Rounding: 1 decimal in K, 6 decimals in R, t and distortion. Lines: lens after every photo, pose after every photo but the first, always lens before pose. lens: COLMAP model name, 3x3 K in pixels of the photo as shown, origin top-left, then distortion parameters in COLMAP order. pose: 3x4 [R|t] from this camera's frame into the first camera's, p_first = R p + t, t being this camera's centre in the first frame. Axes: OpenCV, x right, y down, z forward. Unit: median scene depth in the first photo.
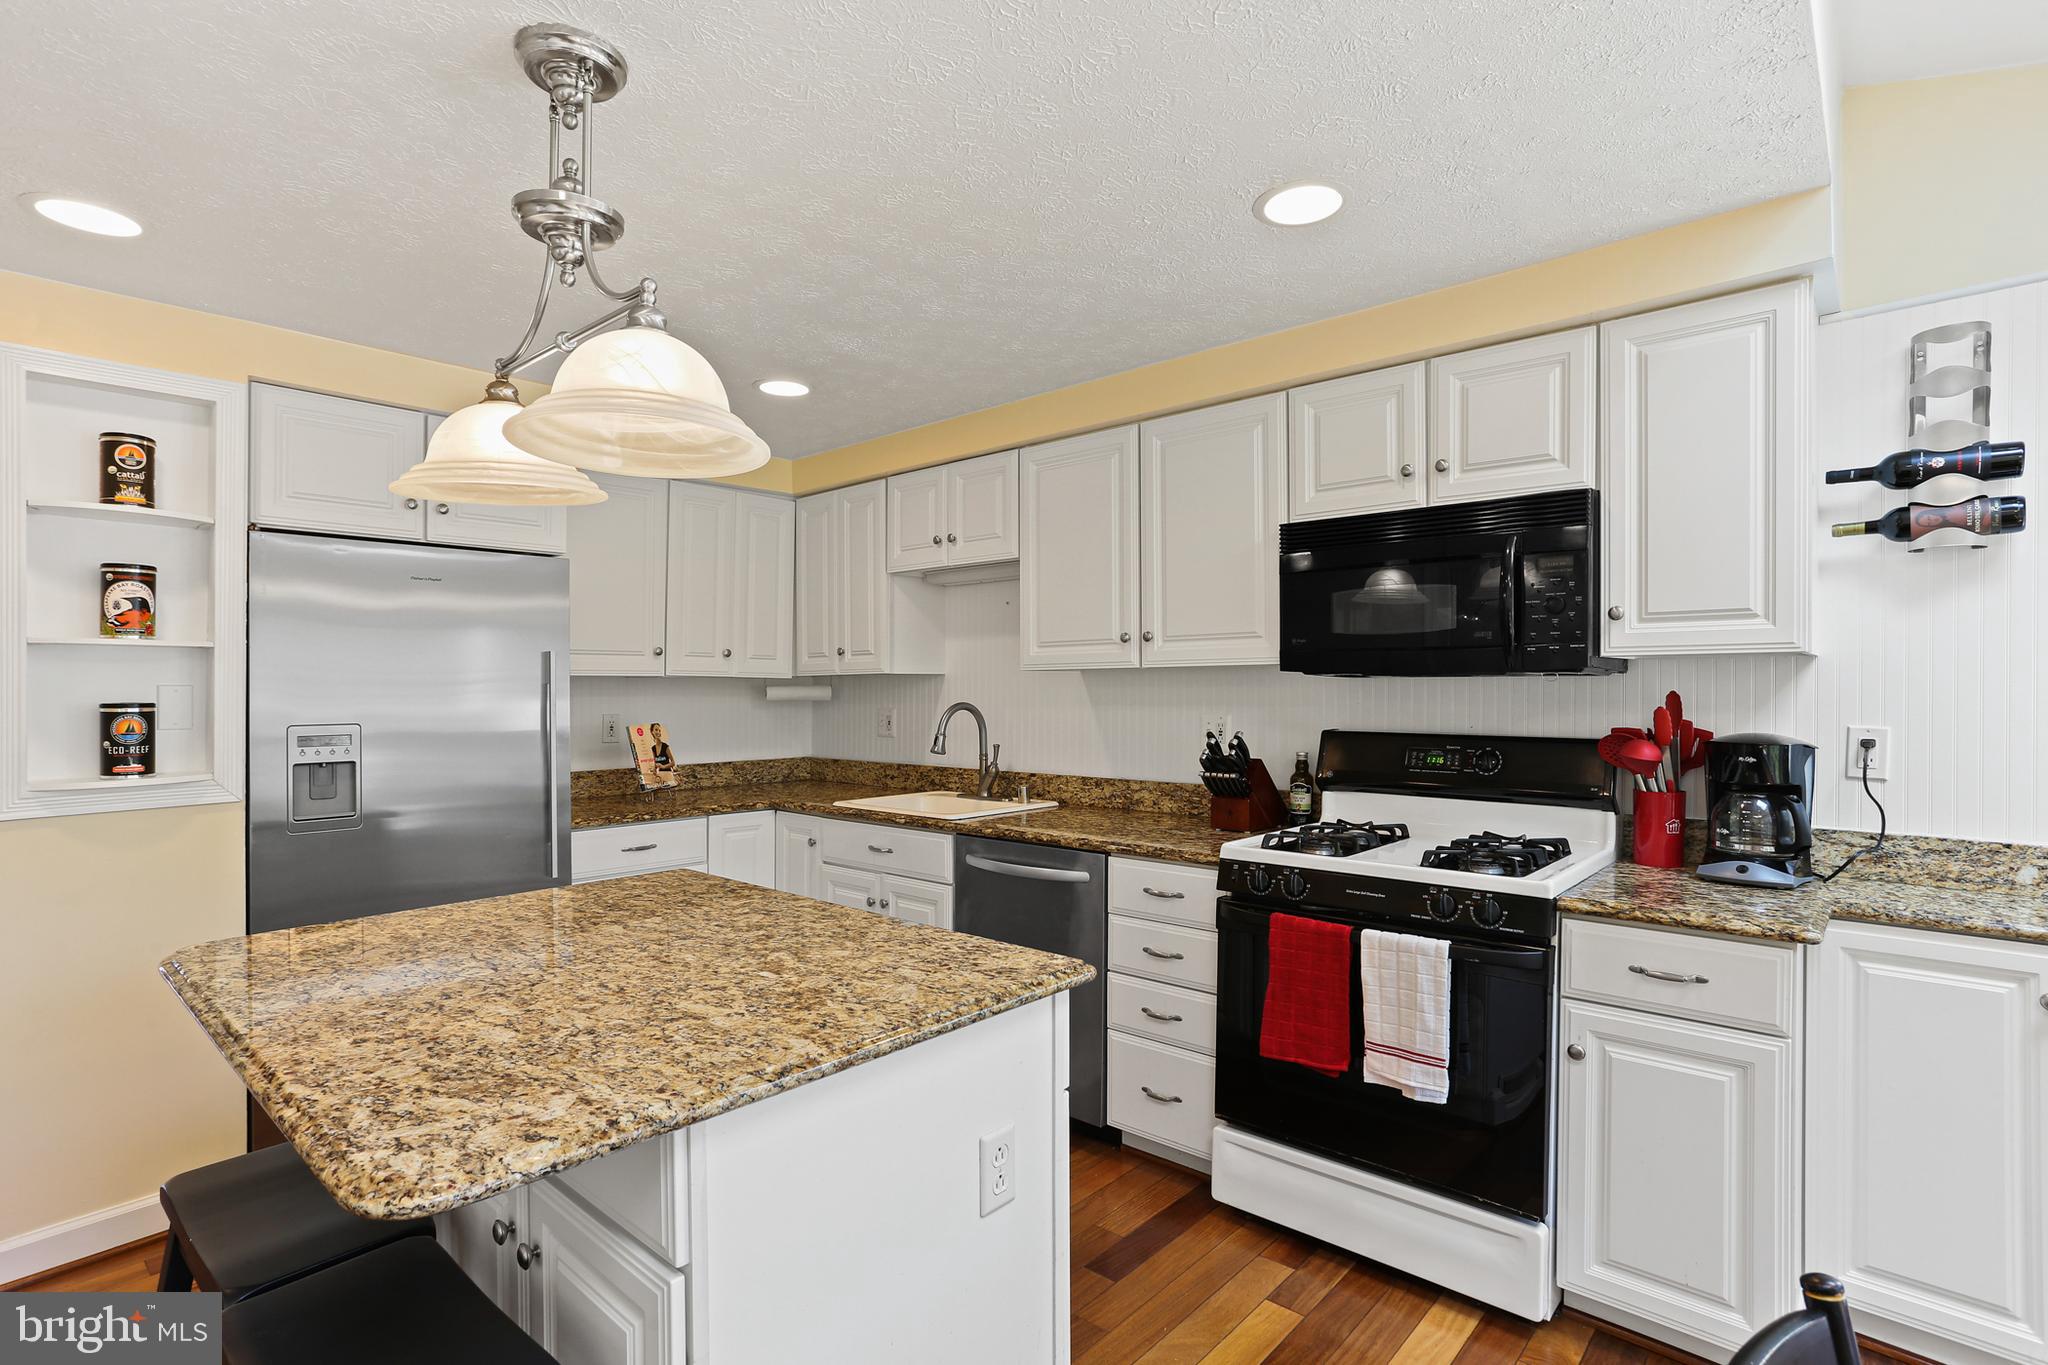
lens RADIAL K [[995.8, 0, 1032.9], [0, 995.8, 686.2], [0, 0, 1]] dist [-0.045338, 0.032516]
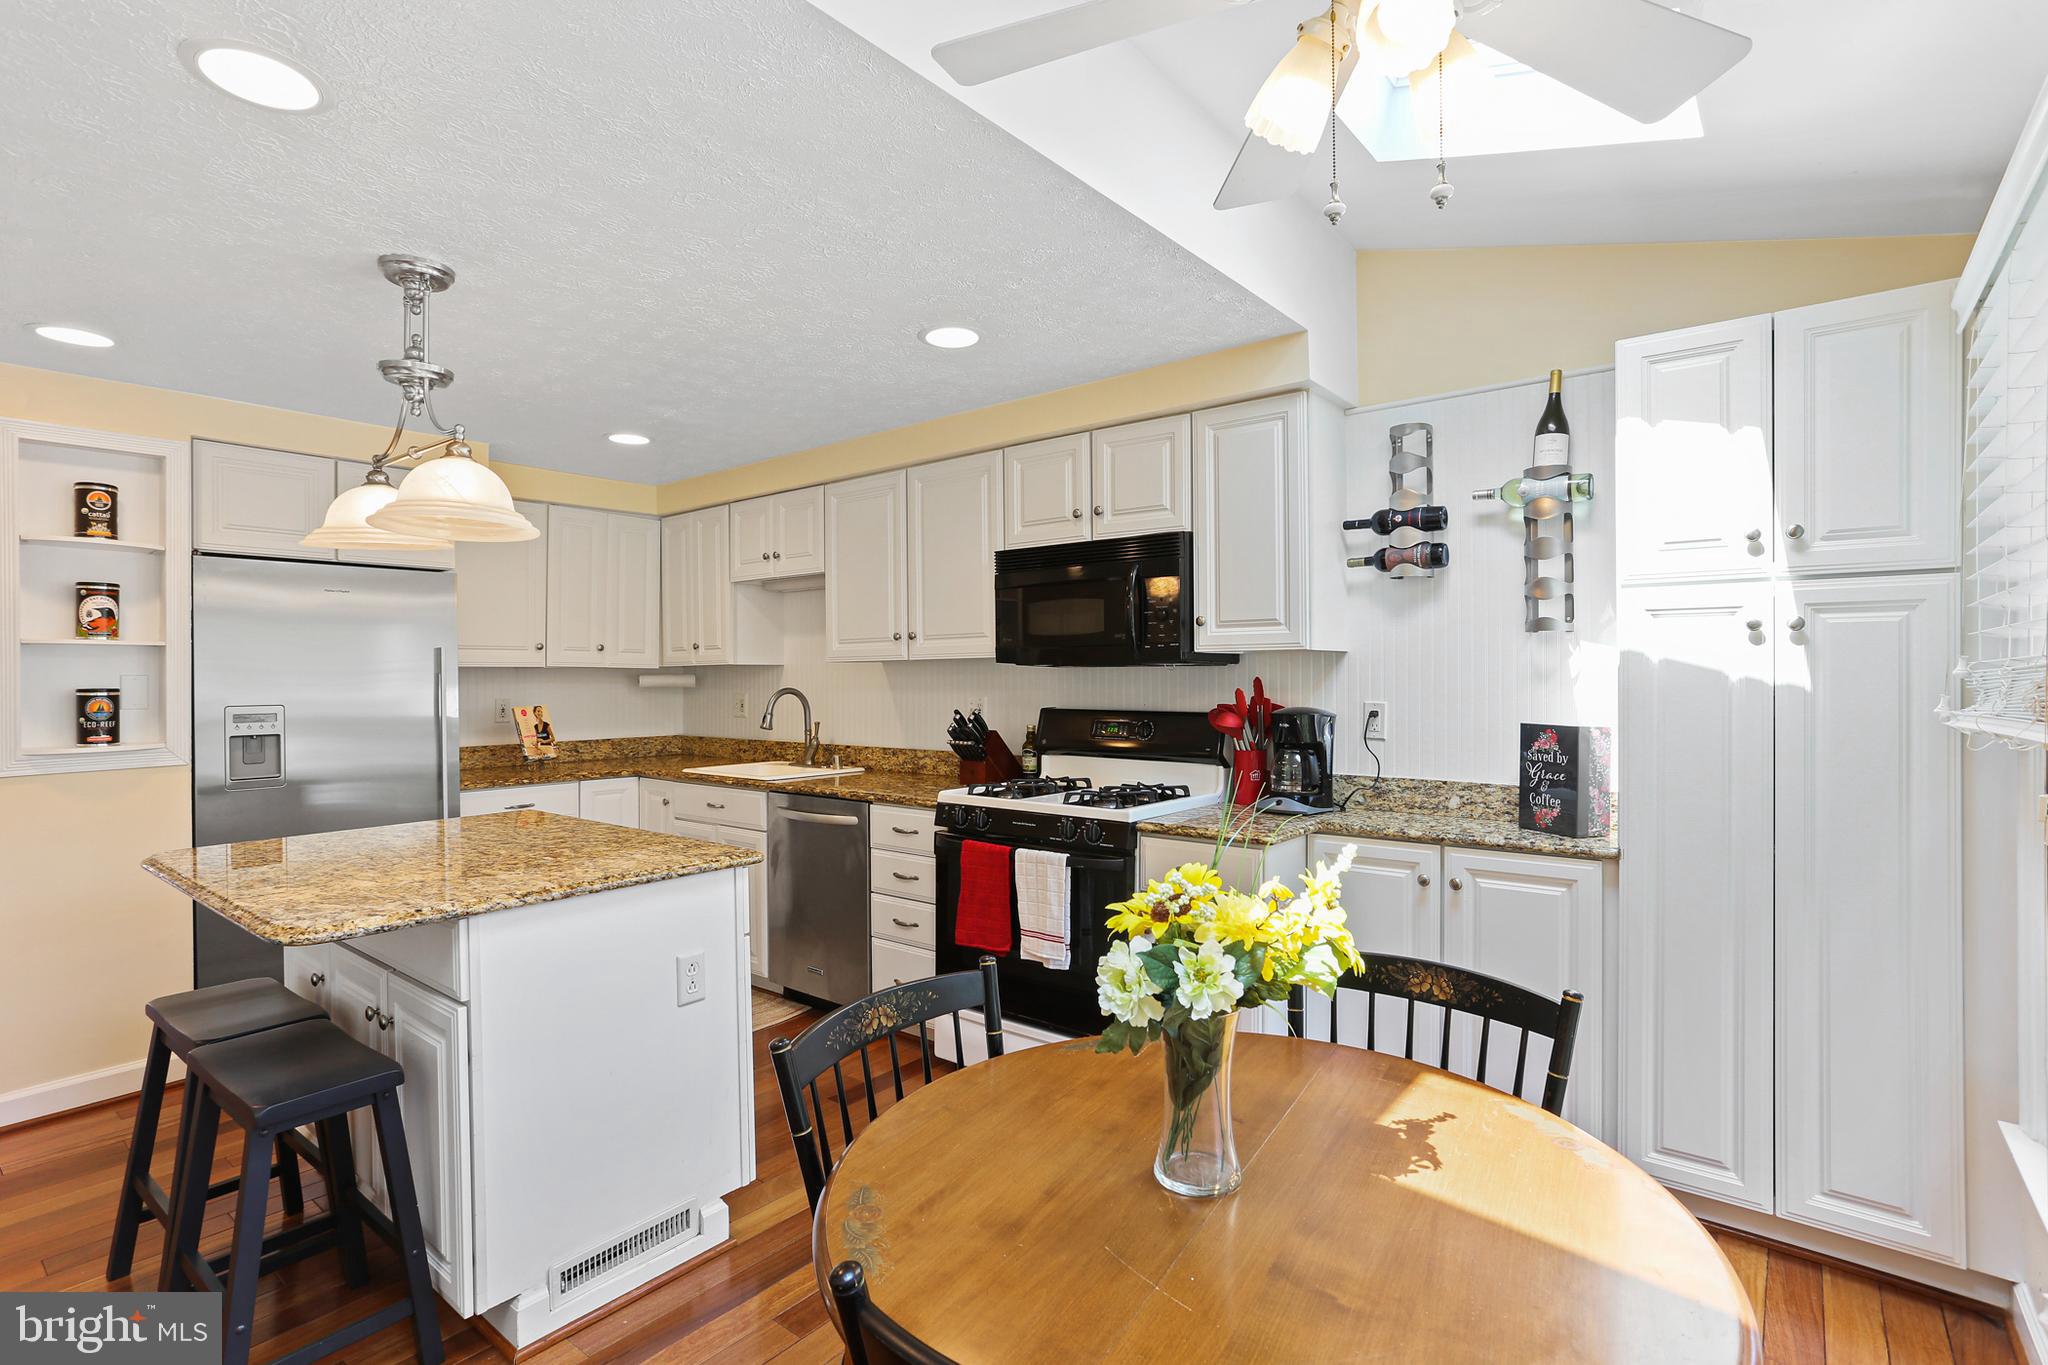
lens RADIAL K [[976.2, 0, 1024.0], [0, 976.2, 682.5], [0, 0, 1]] dist [-0.052376, 0.032797]
pose [[0.998901, -0.002201, 0.046808, 0.242206], [0.001858, 0.999971, 0.007374, 0.001814], [-0.046823, -0.007279, 0.998877, -0.319922]]
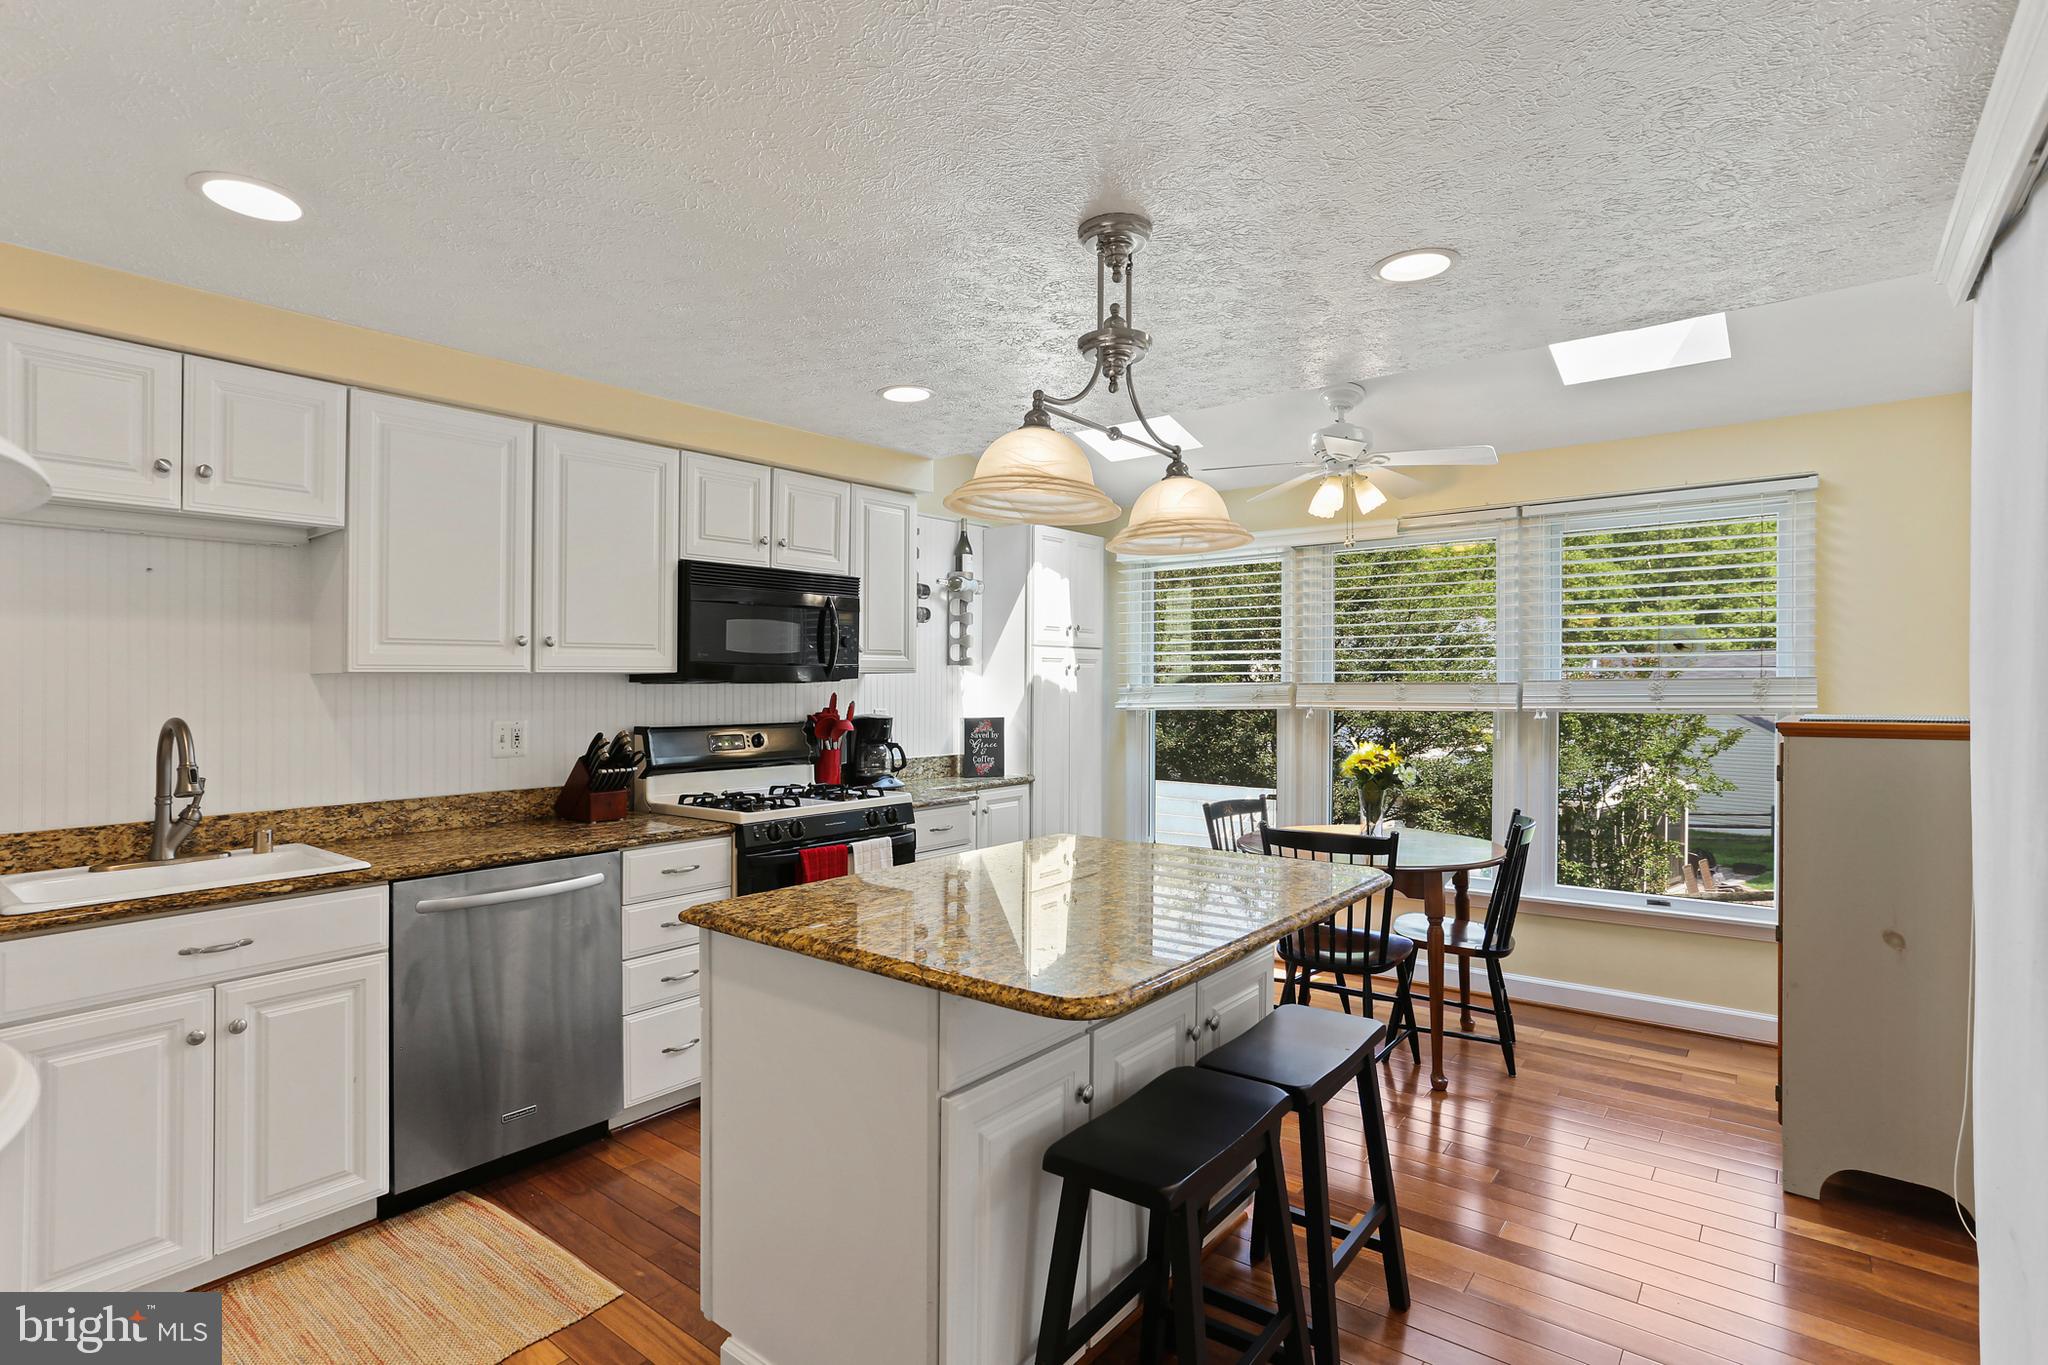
lens RADIAL K [[995.8, 0, 1032.9], [0, 995.8, 686.2], [0, 0, 1]] dist [-0.045338, 0.032516]
pose [[-0.038589, 0.007094, 0.999230, -1.087862], [0.011097, 0.999916, -0.006671, 0.009146], [-0.999194, 0.010831, -0.038665, 0.666623]]
